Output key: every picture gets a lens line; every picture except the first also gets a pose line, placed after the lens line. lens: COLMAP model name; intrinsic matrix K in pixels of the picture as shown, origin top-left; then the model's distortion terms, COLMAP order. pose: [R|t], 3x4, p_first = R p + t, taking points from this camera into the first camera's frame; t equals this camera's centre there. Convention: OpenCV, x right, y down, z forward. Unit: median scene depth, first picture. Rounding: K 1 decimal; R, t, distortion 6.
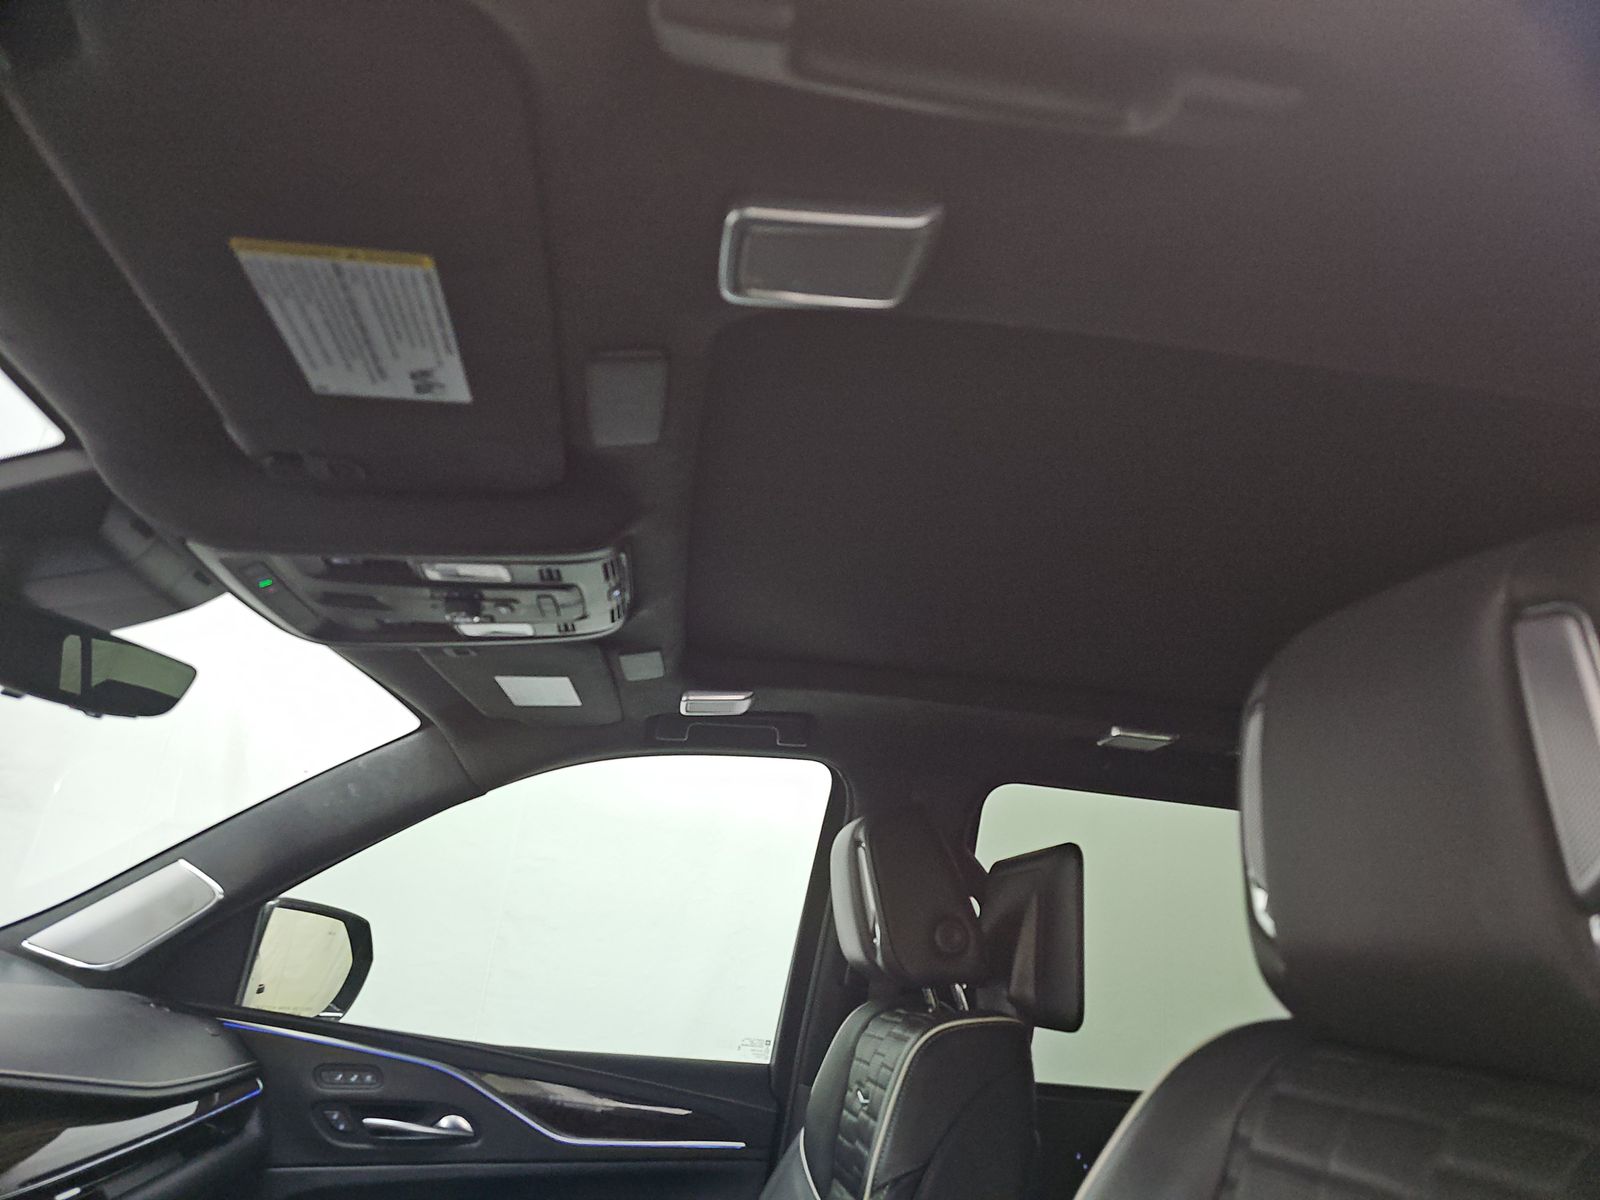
lens RADIAL K [[1065.7, 0, 809.9], [0, 1065.7, 584.7], [0, 0, 1]] dist [0.083659, -0.086232]
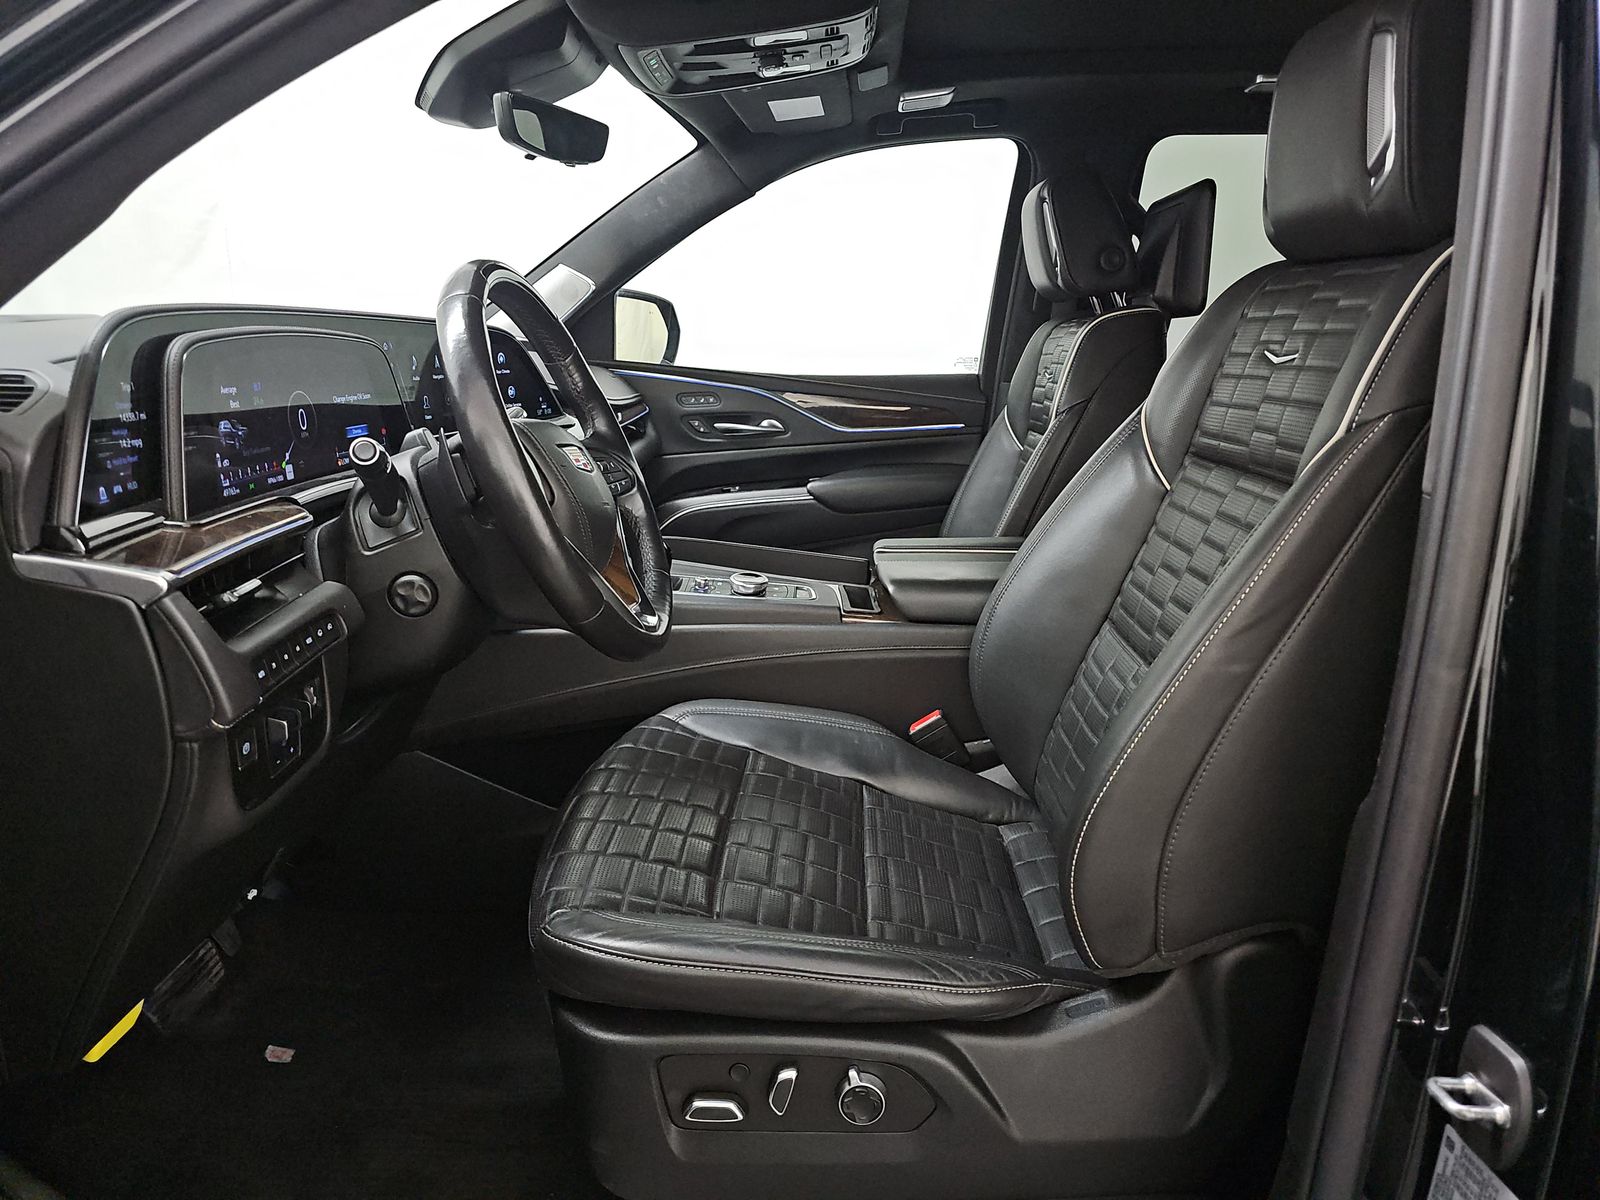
lens RADIAL K [[1065.7, 0, 809.9], [0, 1065.7, 584.7], [0, 0, 1]] dist [0.083659, -0.086232]
pose [[0.983495, -0.049886, -0.173924, -0.029749], [0.134169, 0.845991, 0.516040, -0.083693], [0.121395, -0.530858, 0.838721, -0.405359]]
